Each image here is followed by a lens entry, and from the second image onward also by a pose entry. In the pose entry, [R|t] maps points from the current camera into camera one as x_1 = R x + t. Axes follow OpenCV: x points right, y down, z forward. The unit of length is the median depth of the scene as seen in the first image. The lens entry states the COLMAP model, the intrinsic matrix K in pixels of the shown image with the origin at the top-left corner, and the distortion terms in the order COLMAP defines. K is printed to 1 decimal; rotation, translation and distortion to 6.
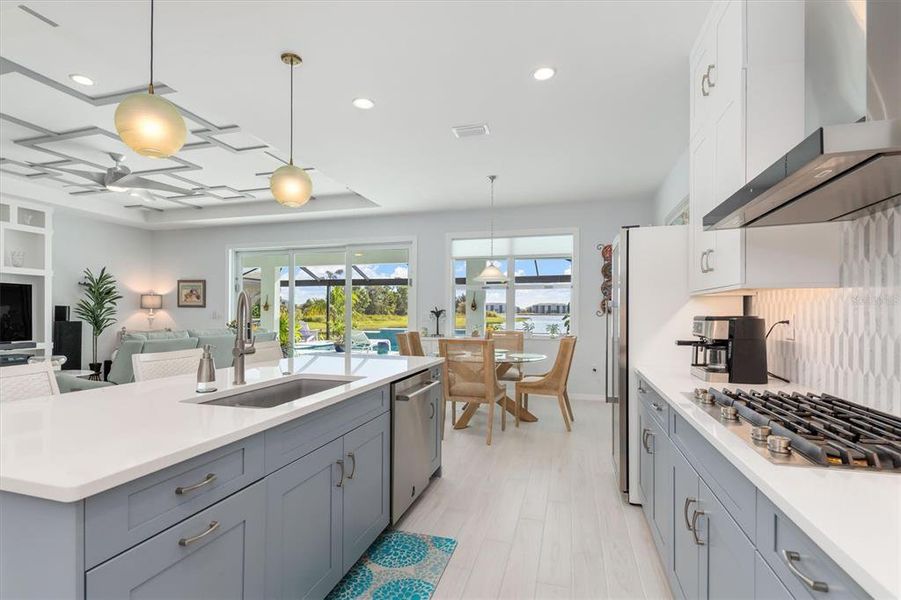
lens RADIAL K [[431.3, 0, 444.7], [0, 431.3, 310.6], [0, 0, 1]] dist [0.002480, 0.000152]
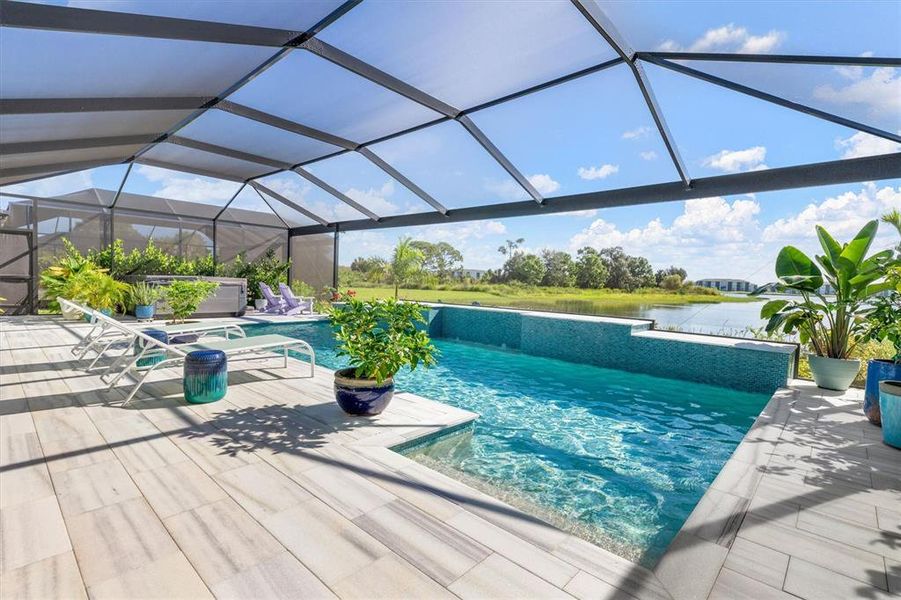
lens RADIAL K [[425.2, 0, 450.1], [0, 425.2, 293.9], [0, 0, 1]] dist [0.000238, -0.000706]
pose [[0.897200, 0.039243, -0.439877, 0.512187], [-0.028284, 0.999105, 0.031444, 0.032852], [0.440718, -0.015770, 0.897507, 1.485228]]
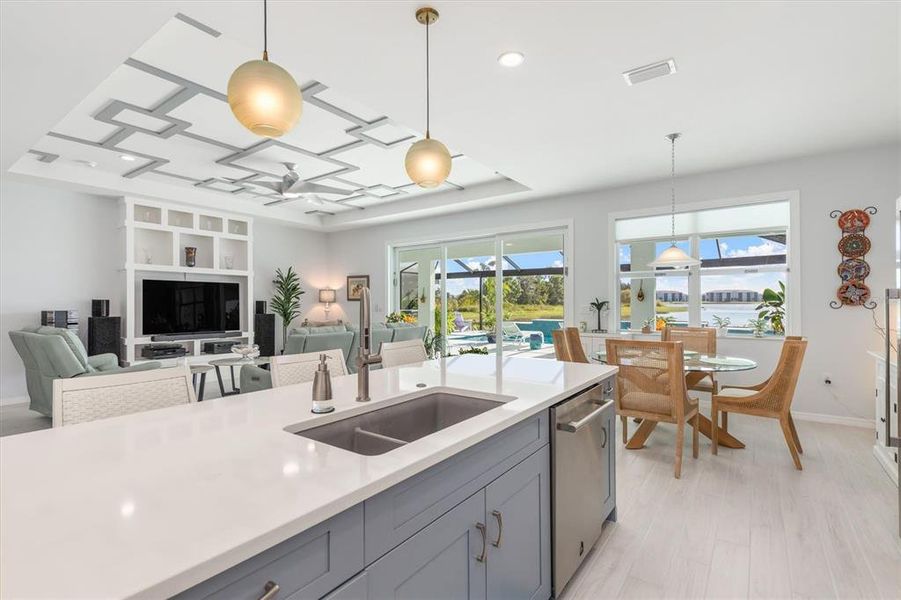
lens RADIAL K [[423.4, 0, 447.5], [0, 423.4, 299.3], [0, 0, 1]] dist [0.010551, -0.000296]
pose [[0.940758, -0.010590, -0.338913, -0.014447], [0.009729, 0.999944, -0.004237, -0.005518], [0.338939, 0.000689, 0.940808, 0.087764]]
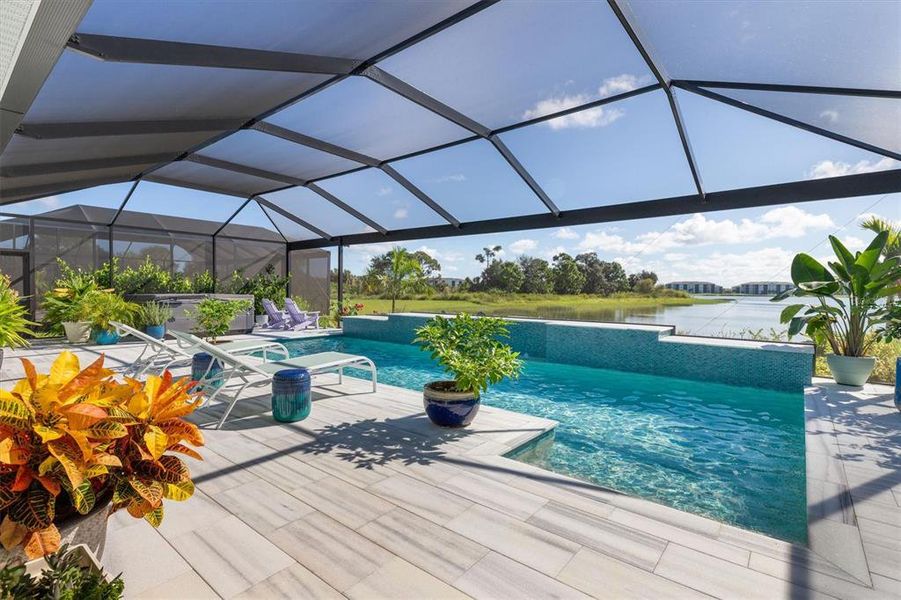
lens RADIAL K [[427.2, 0, 448.1], [0, 427.2, 295.8], [0, 0, 1]] dist [0.001143, -0.000912]
pose [[0.920665, 0.009047, -0.390248, 0.401233], [-0.003658, 0.999887, 0.014551, 0.025069], [0.390336, -0.011969, 0.920595, 1.398252]]
